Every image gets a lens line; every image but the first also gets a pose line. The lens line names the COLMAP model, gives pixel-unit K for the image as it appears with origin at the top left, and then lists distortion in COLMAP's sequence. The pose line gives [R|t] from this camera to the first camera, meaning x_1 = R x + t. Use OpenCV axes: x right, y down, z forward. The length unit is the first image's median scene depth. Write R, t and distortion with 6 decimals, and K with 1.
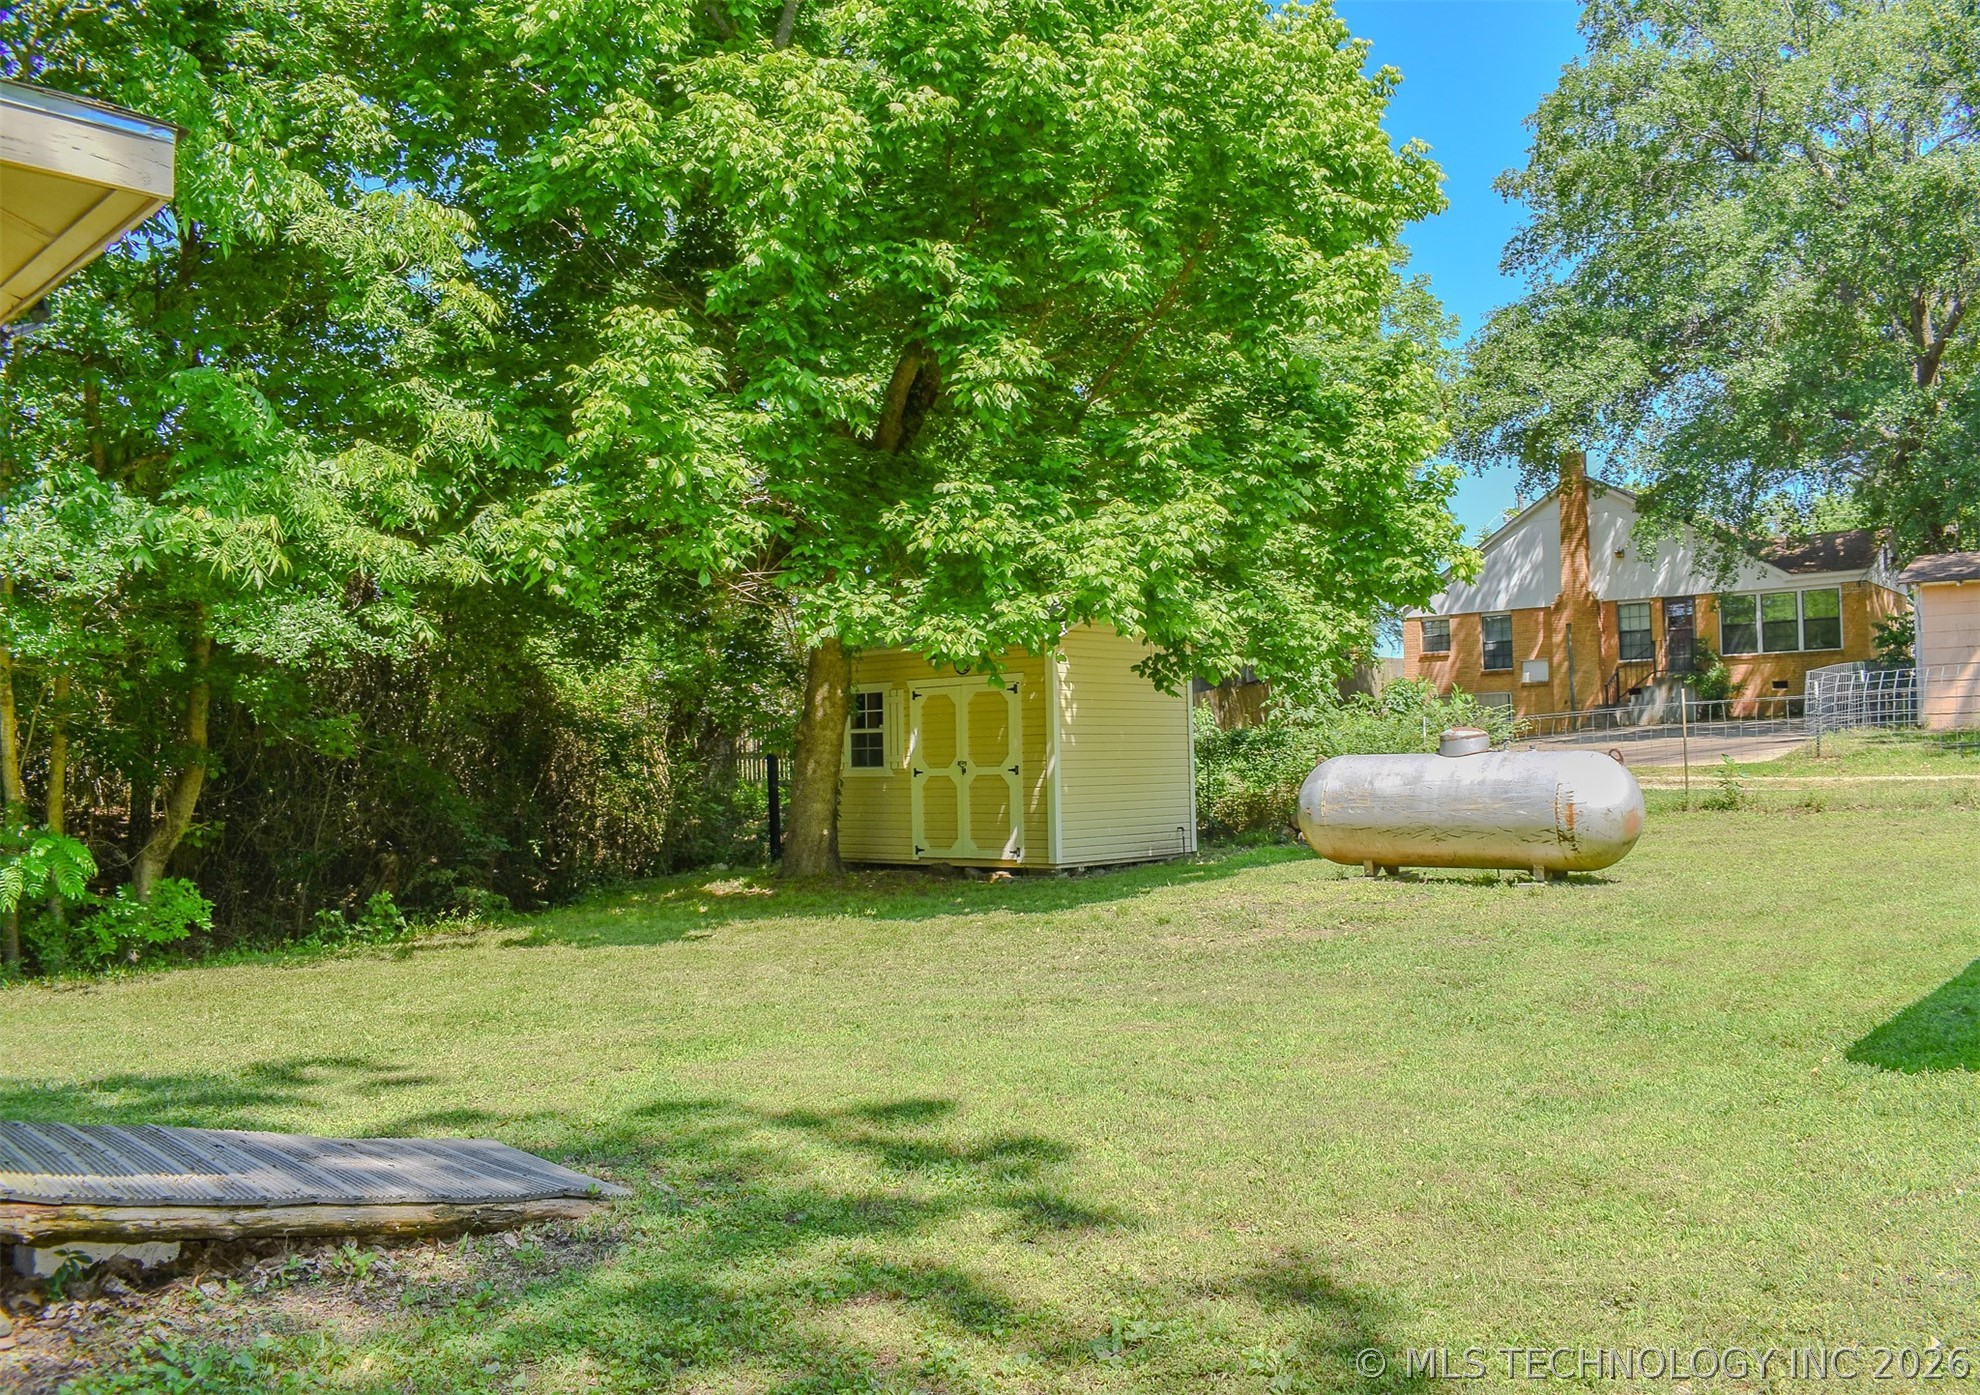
lens RADIAL K [[1624.6, 0, 1080.1], [0, 1624.6, 702.9], [0, 0, 1]] dist [-0.103845, -0.002019]
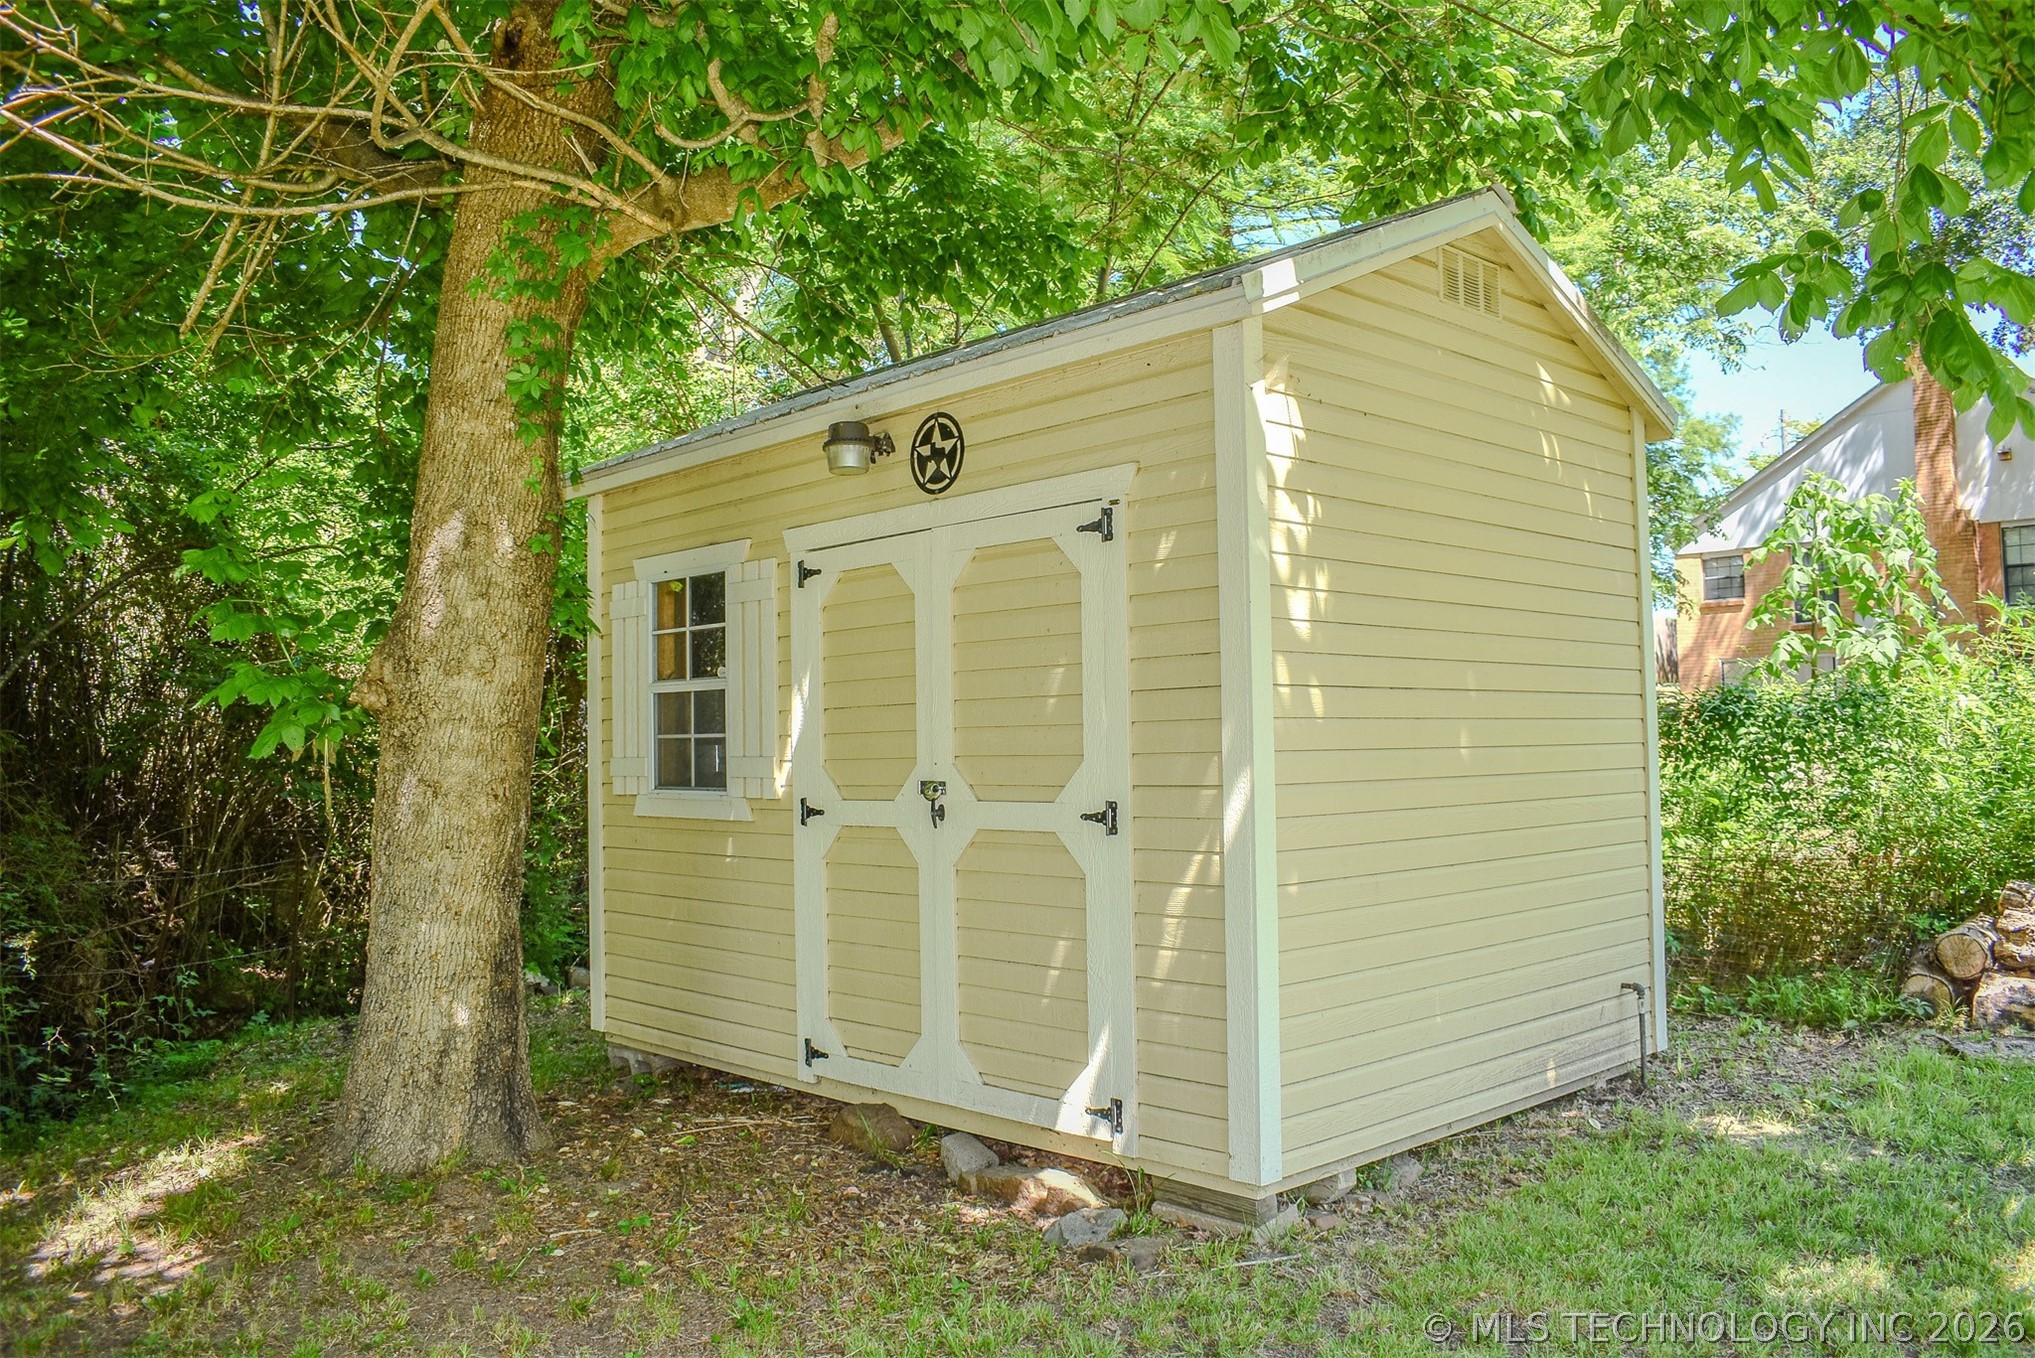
lens RADIAL K [[1581.0, 0, 1050.3], [0, 1581.0, 682.1], [0, 0, 1]] dist [-0.086156, 0.006424]
pose [[0.994426, -0.000915, -0.105432, -0.010891], [0.000685, 0.999997, -0.002211, 0.009939], [0.105433, 0.002126, 0.994424, 0.384731]]
